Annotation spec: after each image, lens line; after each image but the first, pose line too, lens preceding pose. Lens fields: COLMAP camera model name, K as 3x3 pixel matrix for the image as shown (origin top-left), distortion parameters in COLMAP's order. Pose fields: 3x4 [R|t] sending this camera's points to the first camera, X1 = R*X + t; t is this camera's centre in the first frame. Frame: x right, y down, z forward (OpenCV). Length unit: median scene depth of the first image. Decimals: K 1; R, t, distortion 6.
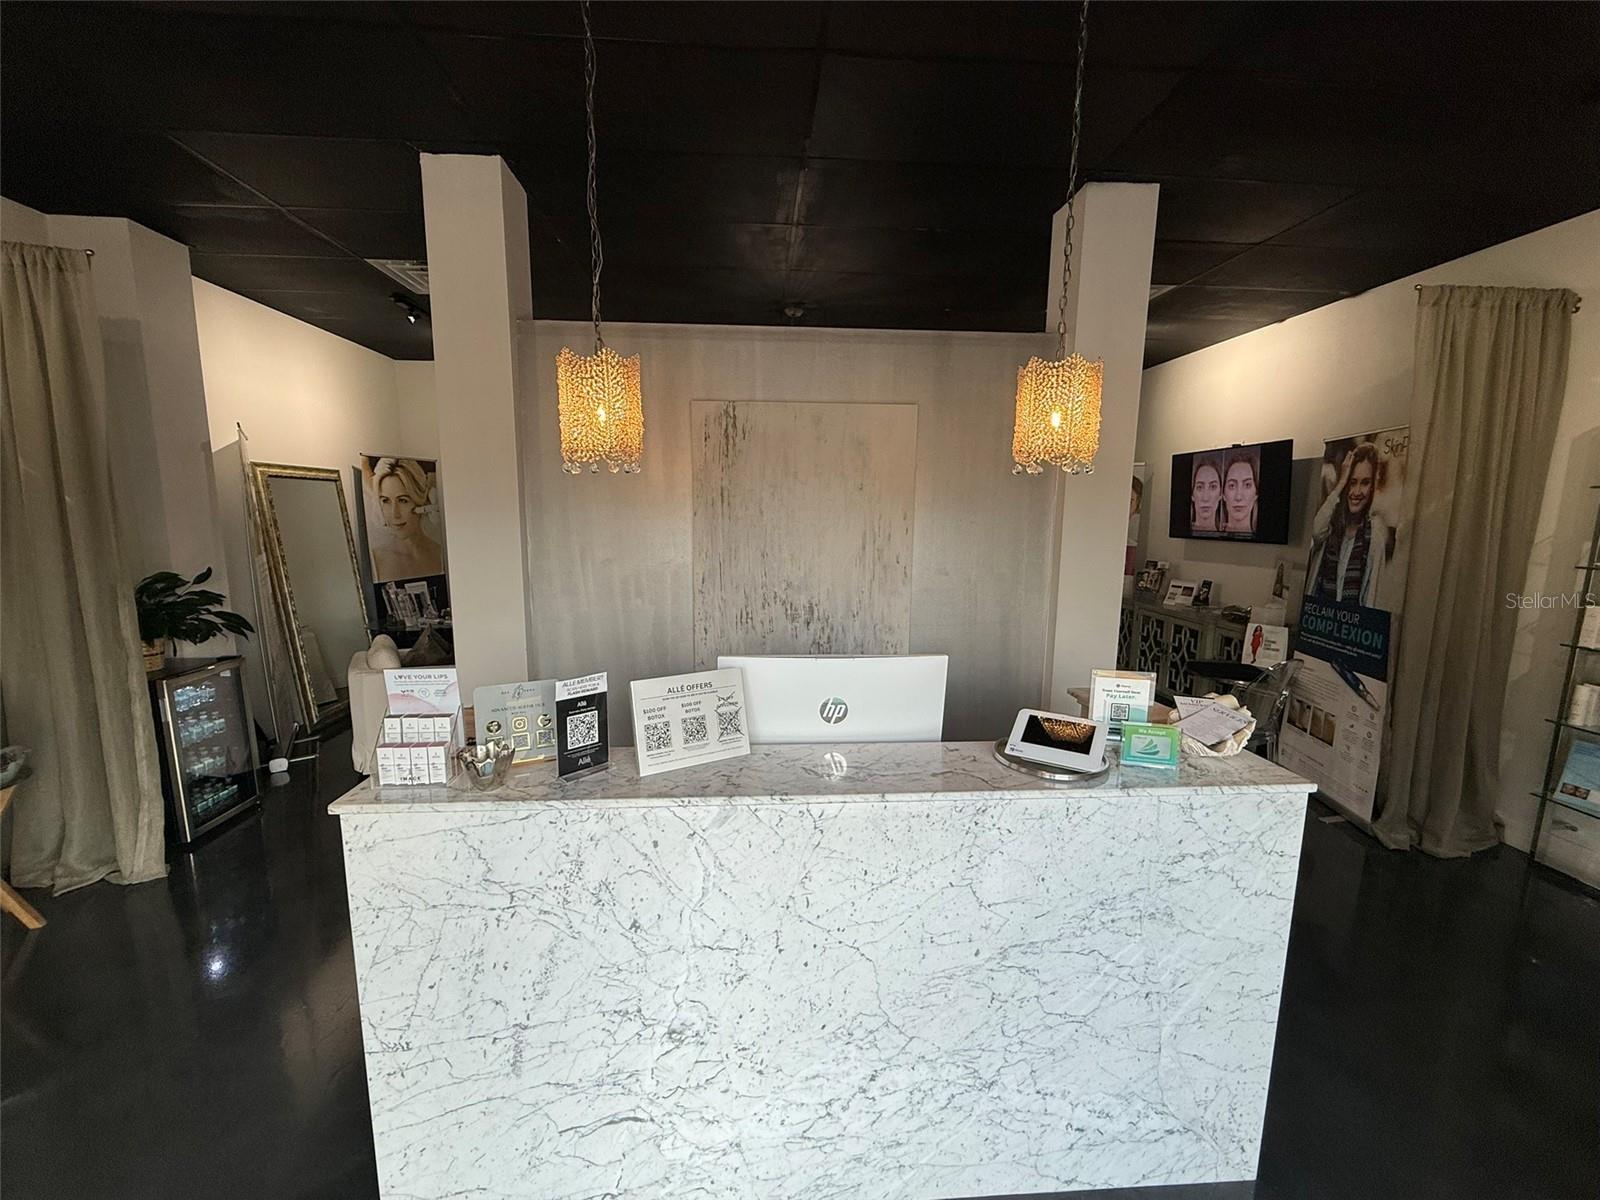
lens RADIAL K [[638.9, 0, 797.4], [0, 638.9, 600.1], [0, 0, 1]] dist [0.001119, -0.000035]
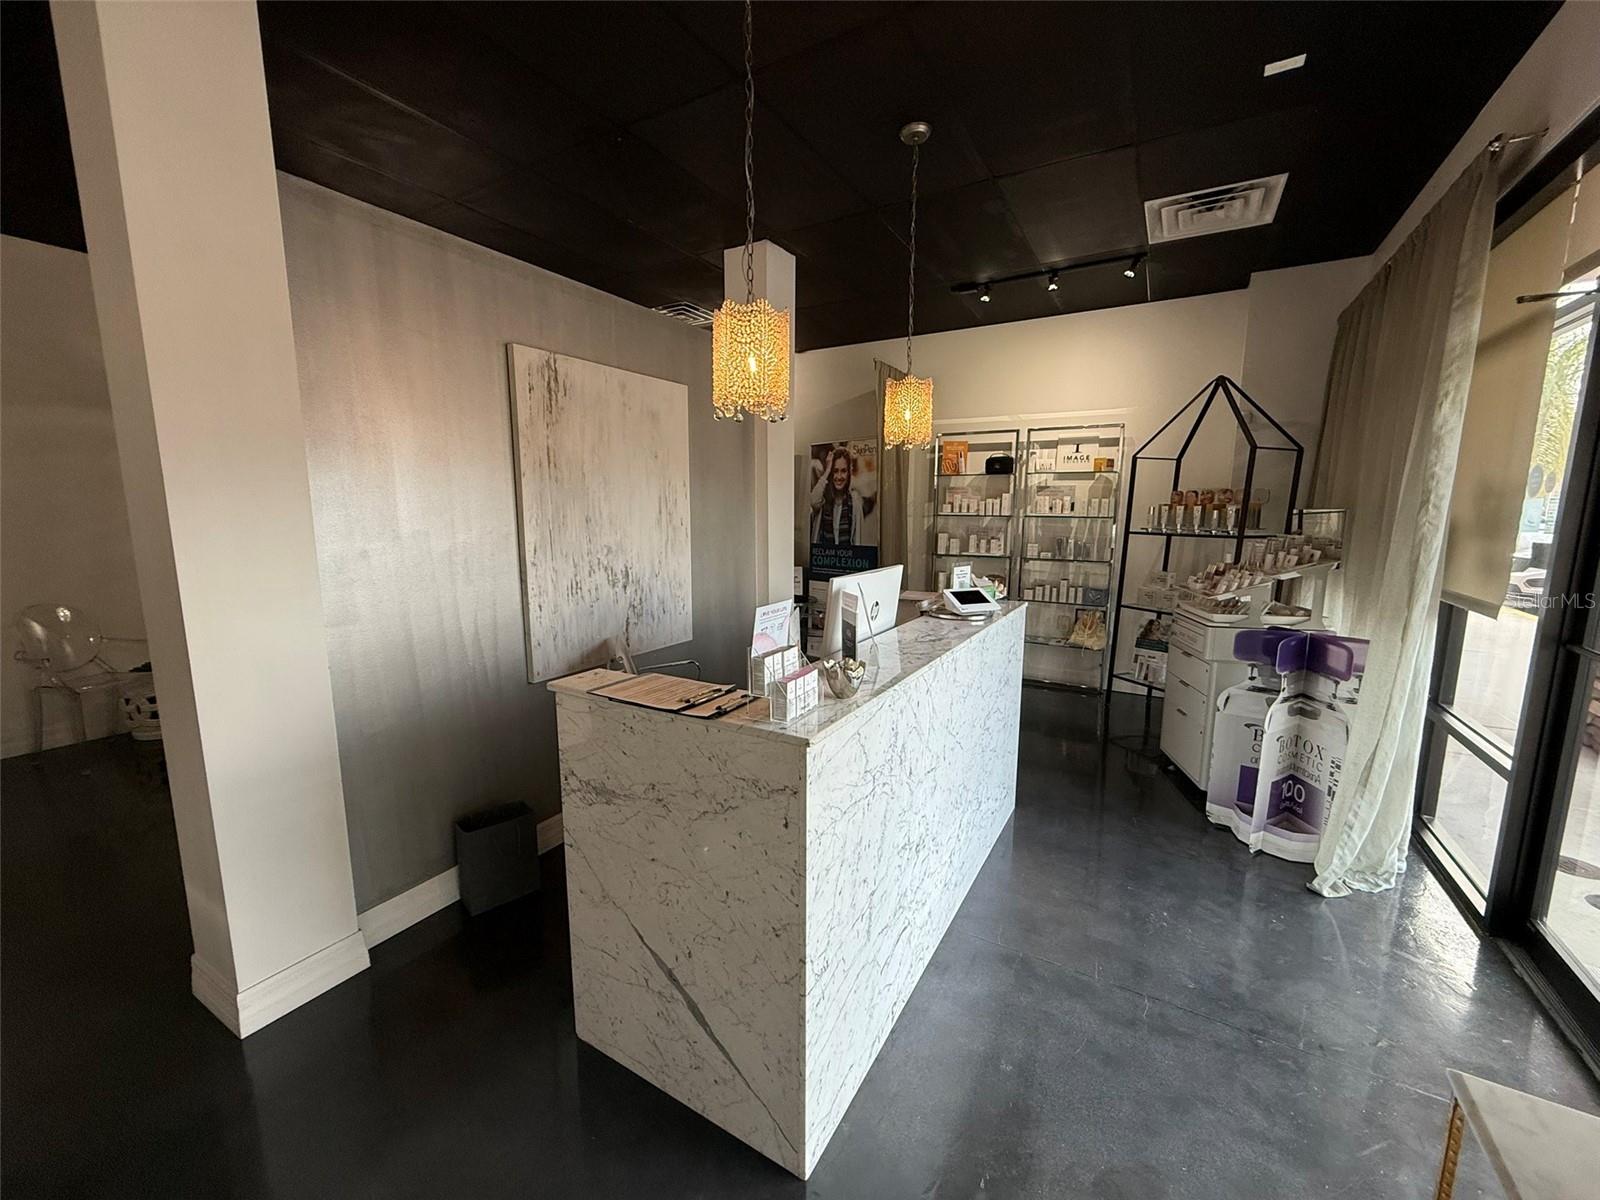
lens RADIAL K [[638.9, 0, 793.1], [0, 638.9, 600.7], [0, 0, 1]] dist [0.001119, -0.000035]
pose [[0.568348, -0.127460, 0.812855, -0.664327], [0.119906, 0.990212, 0.071432, 0.017246], [-0.814004, 0.056868, 0.578069, 0.195868]]
